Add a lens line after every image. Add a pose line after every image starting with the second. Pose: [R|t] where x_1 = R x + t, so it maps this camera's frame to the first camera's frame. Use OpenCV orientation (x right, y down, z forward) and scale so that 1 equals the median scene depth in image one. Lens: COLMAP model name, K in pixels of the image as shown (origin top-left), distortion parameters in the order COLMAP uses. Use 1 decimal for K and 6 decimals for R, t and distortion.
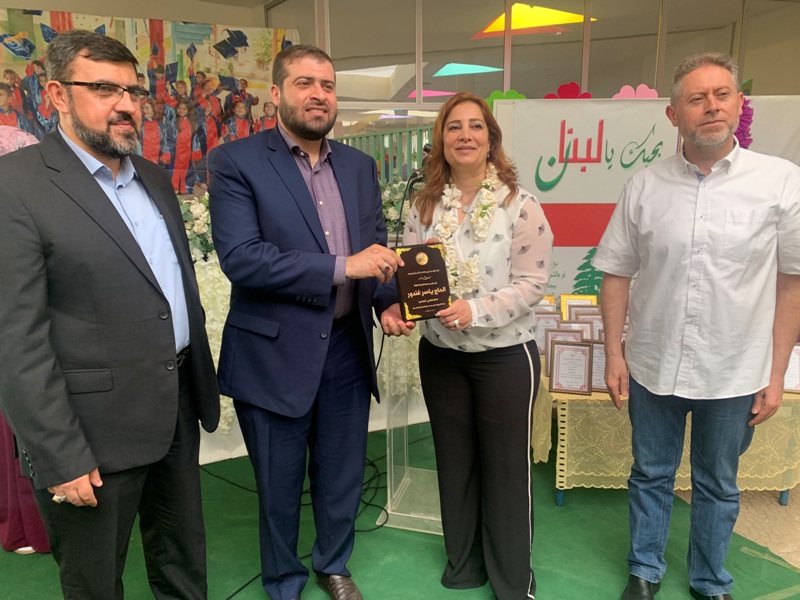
lens RADIAL K [[633.1, 0, 423.1], [0, 633.1, 290.3], [0, 0, 1]] dist [0.012995, 0.002174]
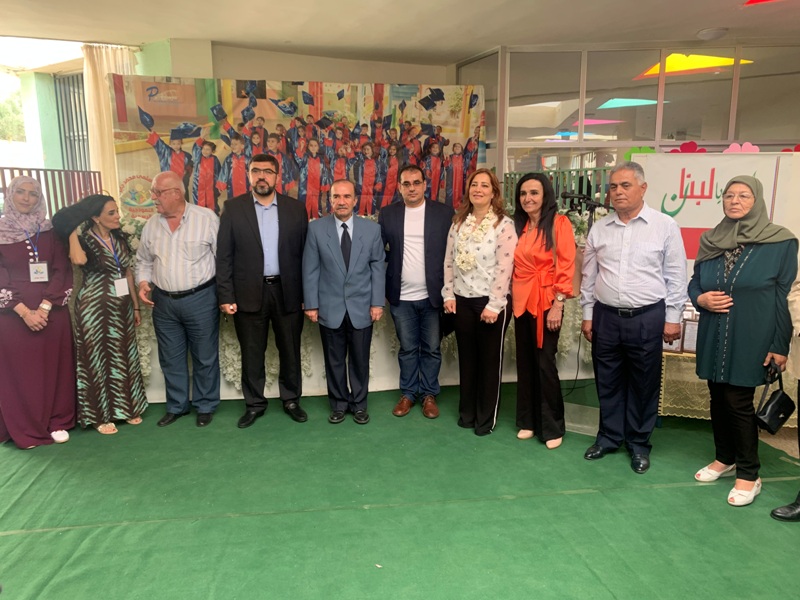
lens RADIAL K [[633.1, 0, 409.8], [0, 633.1, 306.5], [0, 0, 1]] dist [0.012995, 0.002174]
pose [[0.965818, 0.055925, -0.253116, 0.004860], [-0.057557, 0.998342, 0.000960, 0.035519], [0.252750, 0.013641, 0.967436, -0.257130]]
